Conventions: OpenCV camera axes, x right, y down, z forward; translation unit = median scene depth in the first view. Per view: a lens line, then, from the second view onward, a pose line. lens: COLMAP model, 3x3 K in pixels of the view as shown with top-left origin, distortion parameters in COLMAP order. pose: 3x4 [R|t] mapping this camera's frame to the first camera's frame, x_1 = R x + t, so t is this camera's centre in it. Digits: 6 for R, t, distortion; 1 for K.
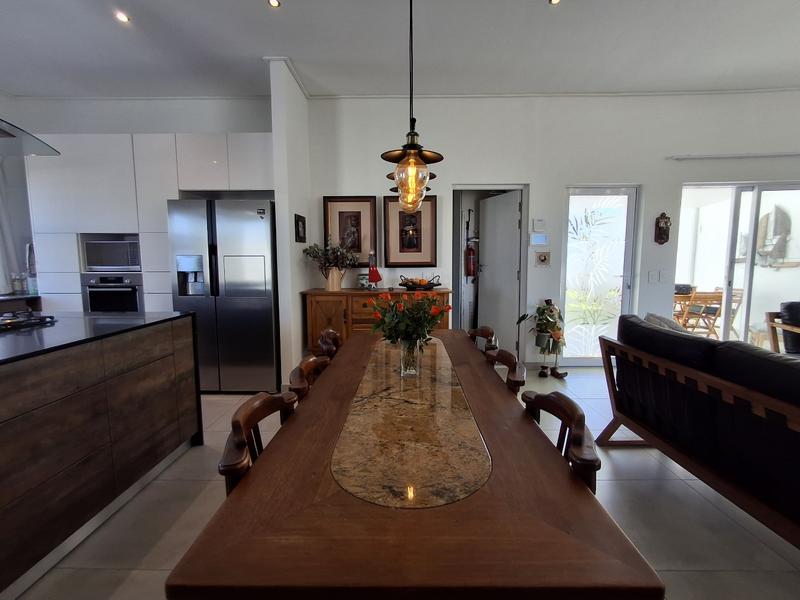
lens RADIAL K [[367.5, 0, 402.4], [0, 367.5, 293.5], [0, 0, 1]] dist [0.001268, 0.000811]
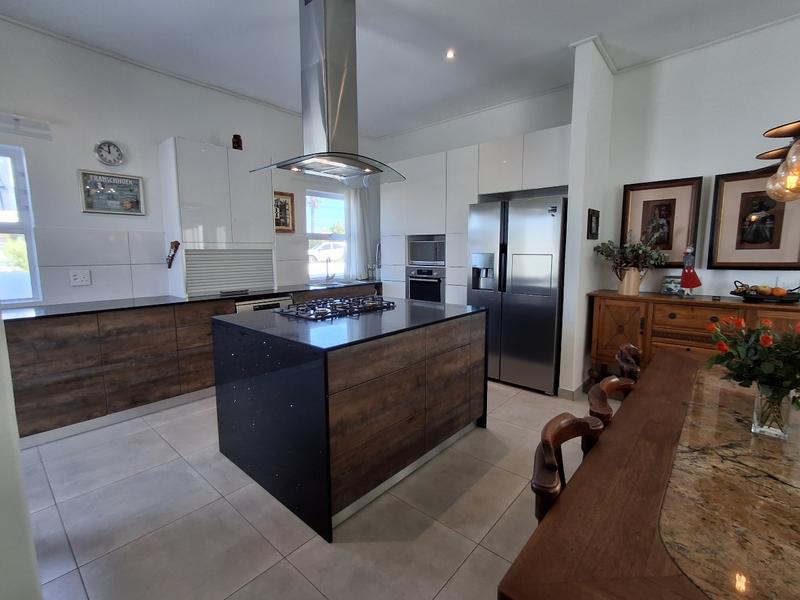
lens RADIAL K [[368.7, 0, 404.2], [0, 368.7, 294.4], [0, 0, 1]] dist [0.000606, 0.001179]
pose [[0.764516, 0.076938, -0.639997, -0.037195], [-0.059611, 0.997035, 0.048650, -0.018887], [0.641842, 0.000957, 0.766836, -0.002687]]
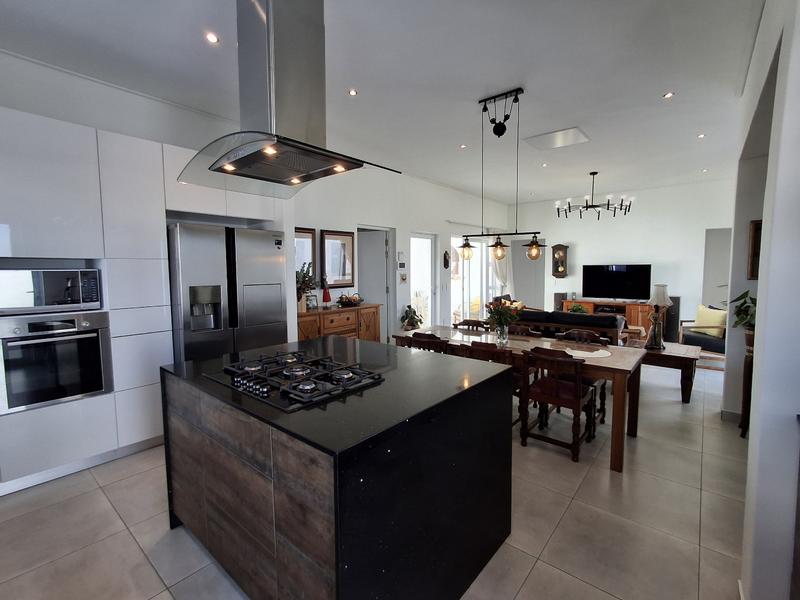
lens RADIAL K [[367.5, 0, 402.4], [0, 367.5, 293.5], [0, 0, 1]] dist [0.001268, 0.000811]
pose [[0.632948, -0.055201, 0.772224, -0.876179], [0.079028, 0.996851, 0.006484, -0.047450], [-0.770151, 0.056923, 0.635317, 0.048927]]
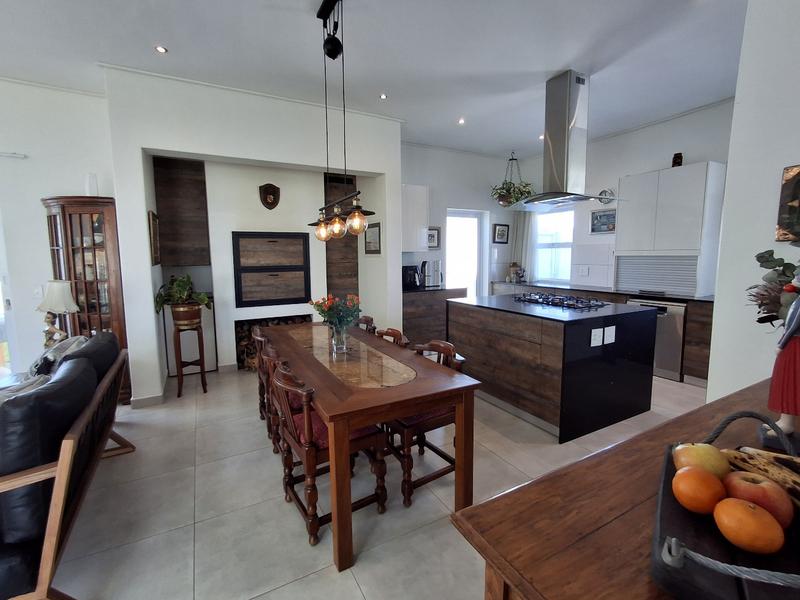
lens RADIAL K [[379.2, 0, 399.8], [0, 379.2, 296.0], [0, 0, 1]] dist [0.000387, 0.000343]
pose [[-0.870847, 0.062993, -0.487502, 0.260838], [-0.036991, 0.980544, 0.192781, -0.142465], [0.490161, 0.185916, -0.851573, 1.118427]]
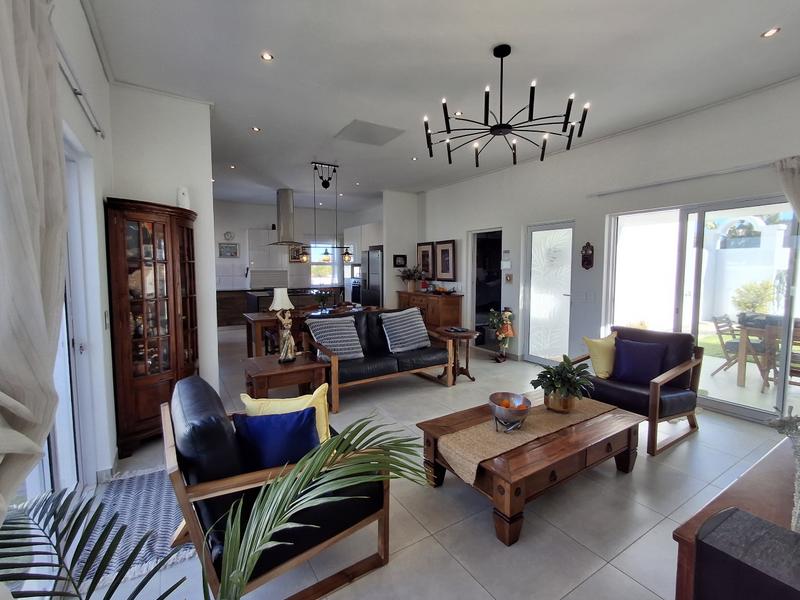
lens RADIAL K [[366.3, 0, 405.2], [0, 366.3, 293.7], [0, 0, 1]] dist [0.000379, 0.009136]
pose [[0.547055, 0.065924, -0.834497, 1.485856], [-0.080391, 0.996424, 0.026016, -0.046770], [0.833227, 0.052854, 0.550398, -0.113552]]
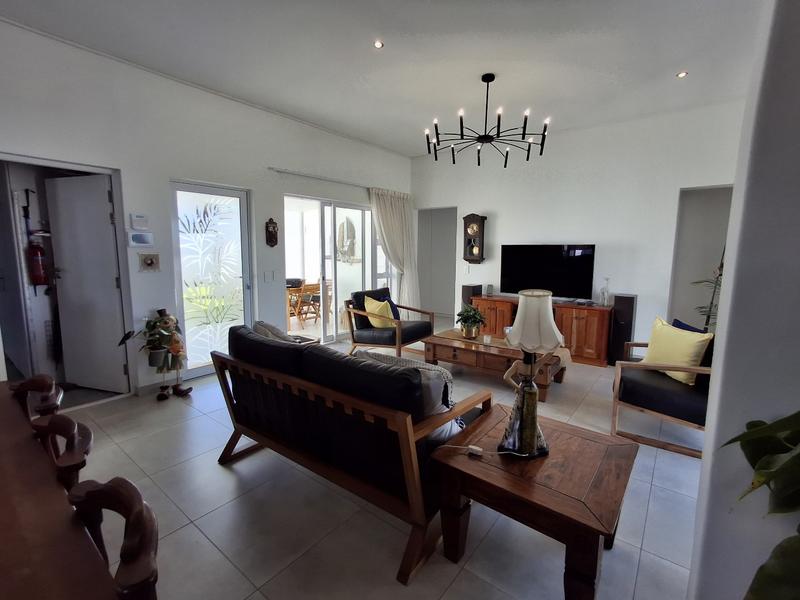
lens RADIAL K [[367.5, 0, 402.4], [0, 367.5, 293.5], [0, 0, 1]] dist [0.001268, 0.000811]
pose [[0.608266, -0.087538, 0.788891, 0.066545], [0.066975, 0.996016, 0.058881, -0.036611], [-0.790902, 0.017020, 0.611706, 0.020105]]
